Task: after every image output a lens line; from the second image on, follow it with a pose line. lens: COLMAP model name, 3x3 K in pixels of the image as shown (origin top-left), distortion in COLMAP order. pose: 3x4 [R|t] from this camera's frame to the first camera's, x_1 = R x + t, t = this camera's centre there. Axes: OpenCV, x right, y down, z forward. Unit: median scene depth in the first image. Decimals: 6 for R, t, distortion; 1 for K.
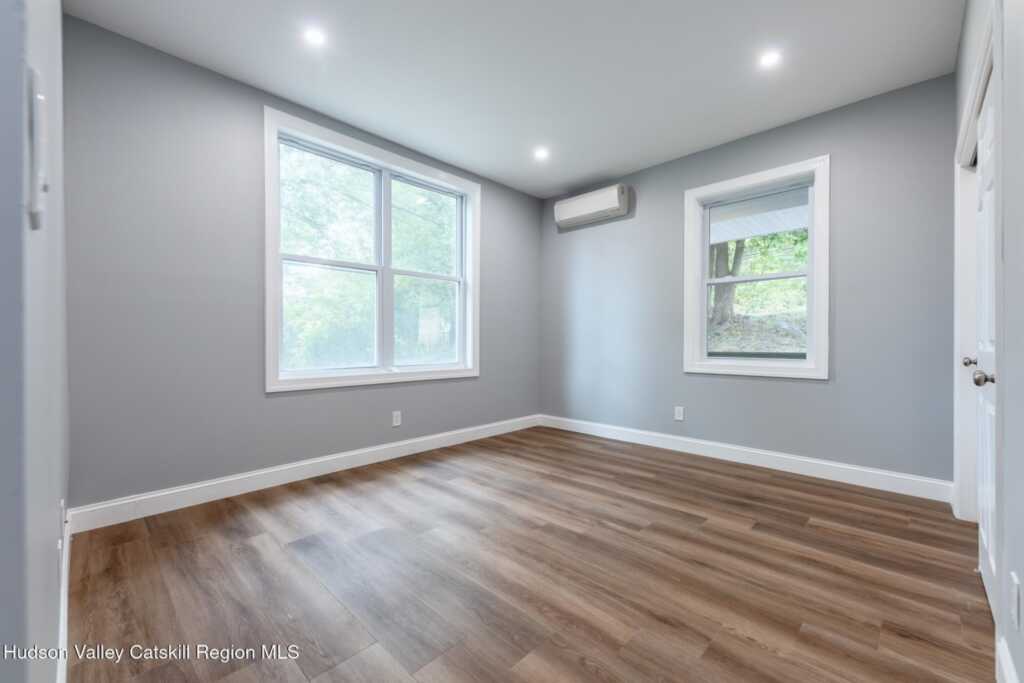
lens RADIAL K [[418.3, 0, 512.0], [0, 418.3, 341.5], [0, 0, 1]] dist [-0.000163, -0.000296]
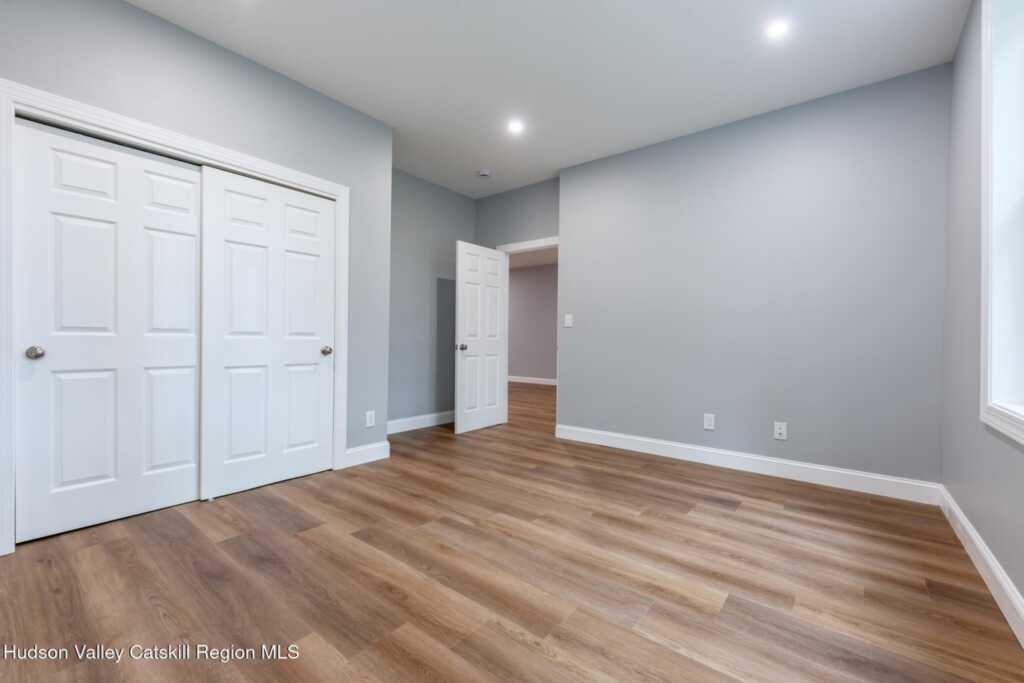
lens RADIAL K [[418.3, 0, 512.0], [0, 418.3, 341.5], [0, 0, 1]] dist [-0.000163, -0.000296]
pose [[-0.995577, -0.011852, -0.093195, 0.223211], [-0.012553, 0.999897, 0.006943, 0.013033], [0.093104, 0.008082, -0.995624, 1.923516]]
